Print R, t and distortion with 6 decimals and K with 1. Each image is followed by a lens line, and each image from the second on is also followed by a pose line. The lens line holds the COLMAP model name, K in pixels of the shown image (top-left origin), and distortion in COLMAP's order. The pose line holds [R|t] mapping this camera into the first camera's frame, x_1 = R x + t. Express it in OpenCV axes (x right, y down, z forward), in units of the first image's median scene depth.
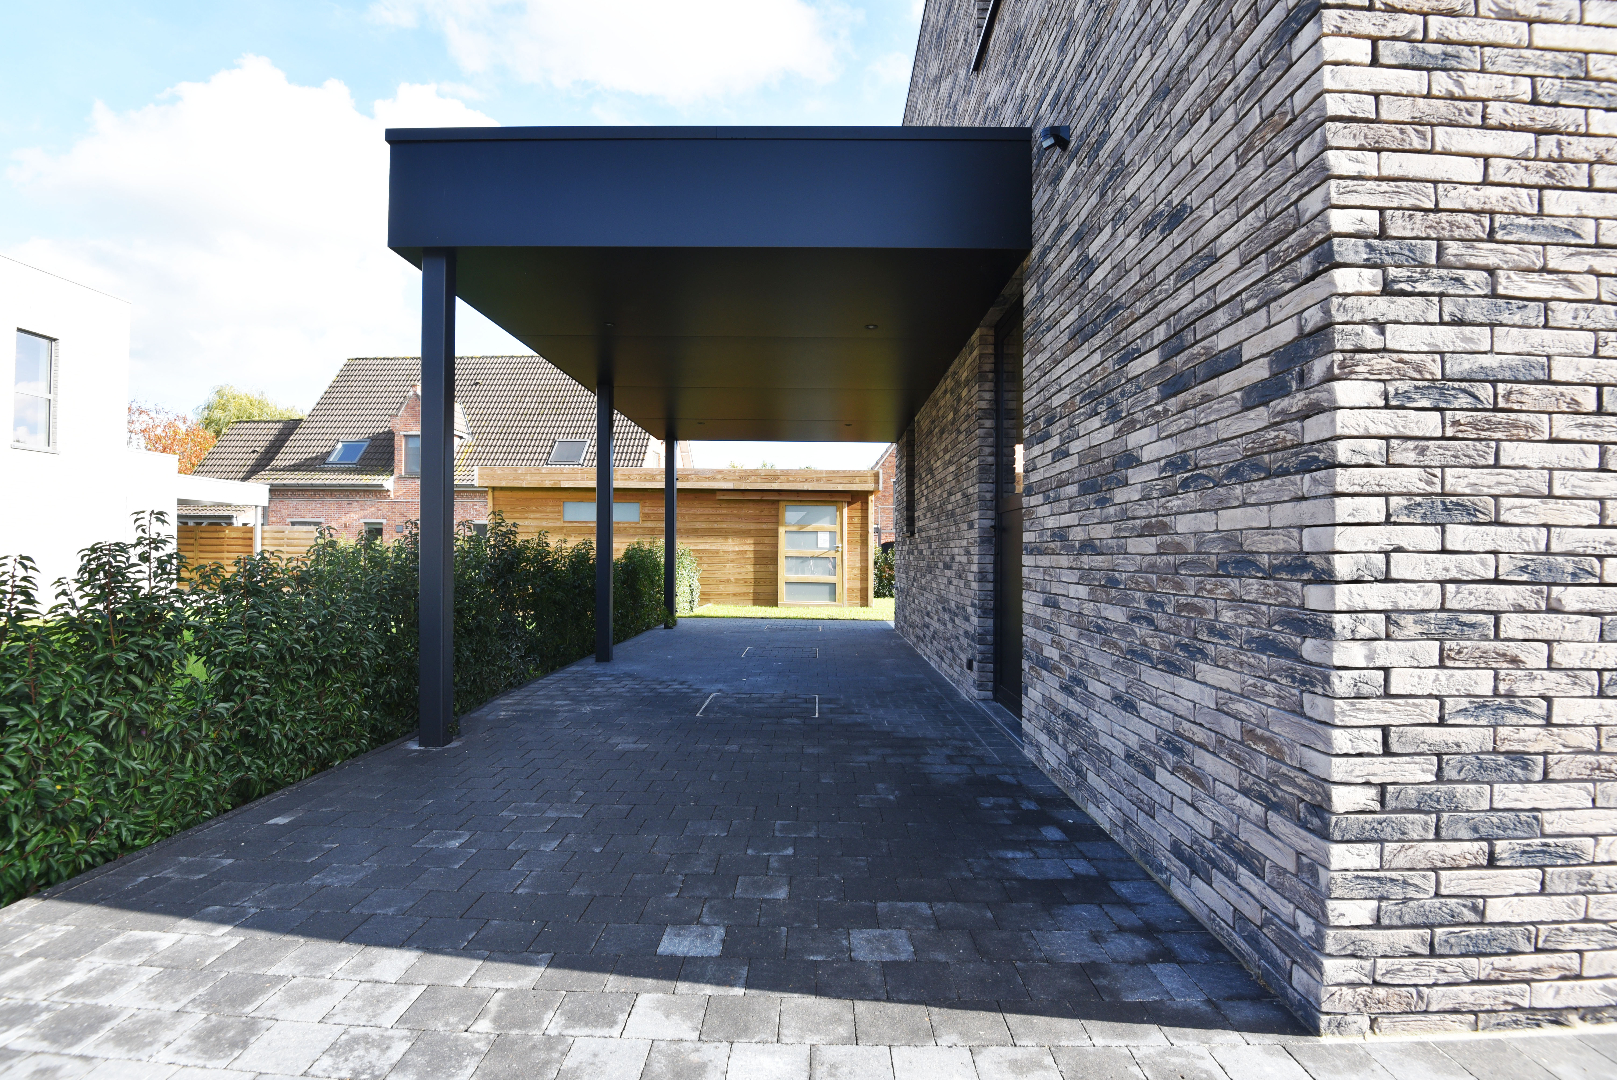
lens RADIAL K [[753.1, 0, 808.2], [0, 753.1, 569.2], [0, 0, 1]] dist [-0.046554, -0.000193]
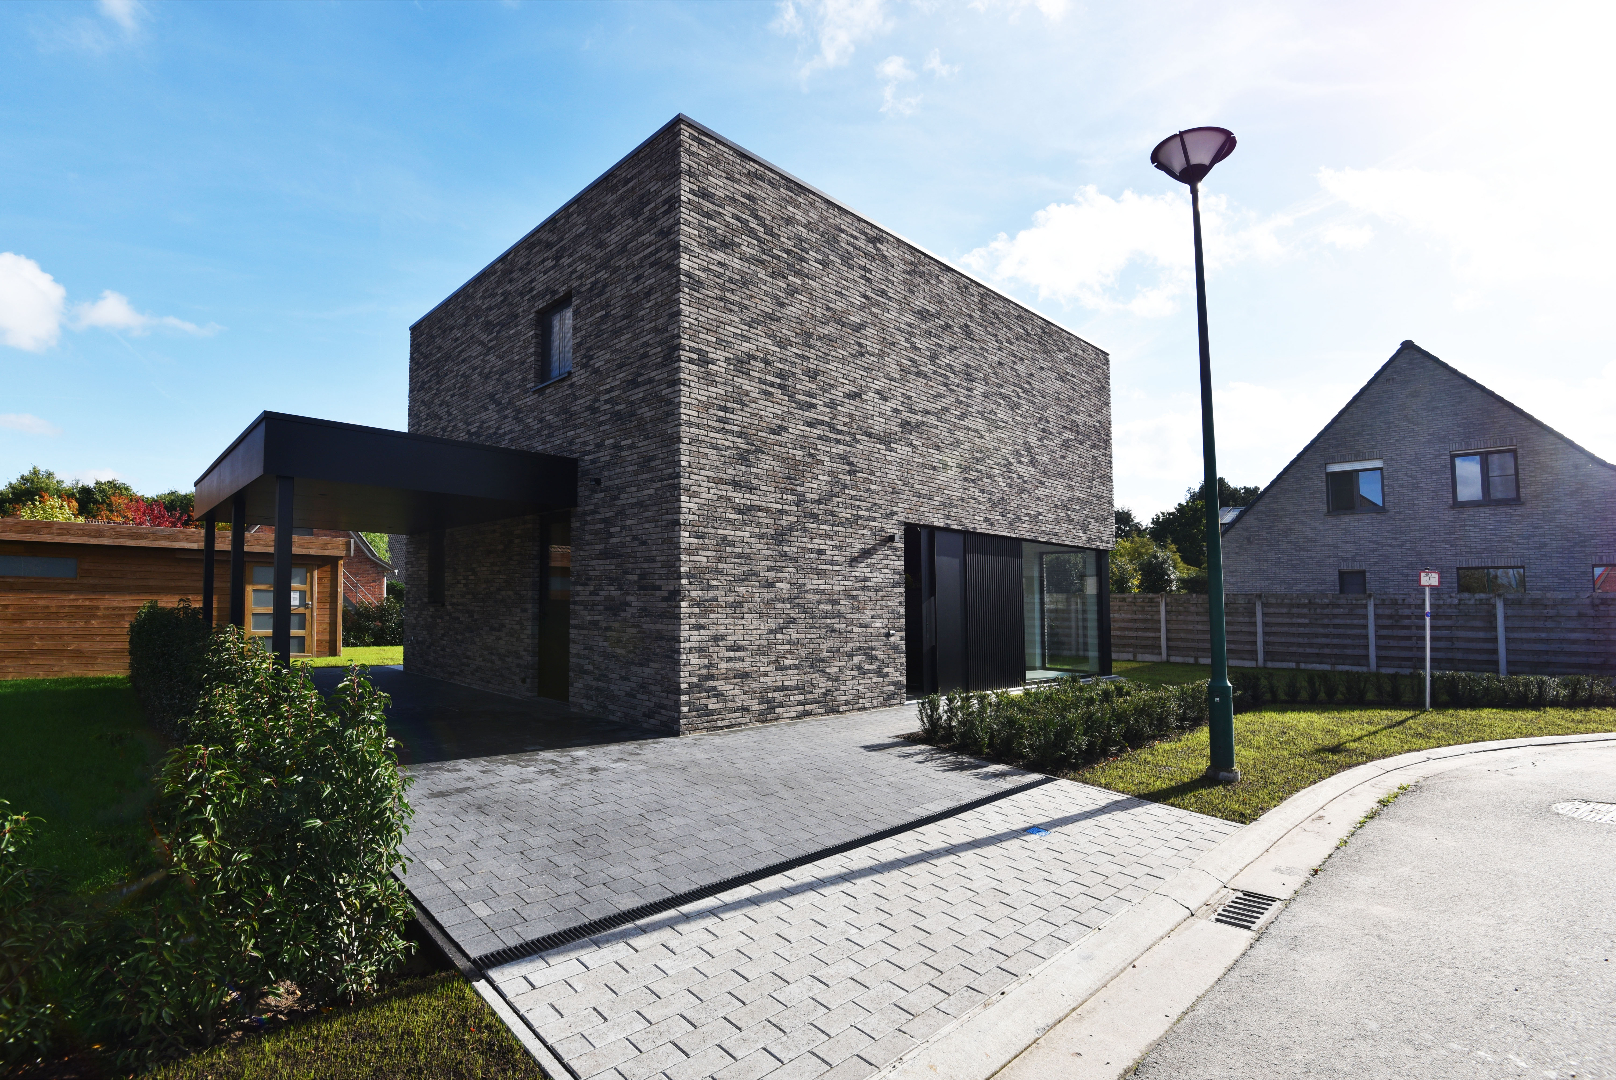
lens RADIAL K [[752.6, 0, 807.7], [0, 752.6, 569.2], [0, 0, 1]] dist [-0.046554, -0.000193]
pose [[0.697573, 0.029114, 0.715922, -1.845212], [0.008453, 0.998770, -0.048852, -0.174643], [-0.716464, 0.040129, 0.696469, -2.508035]]
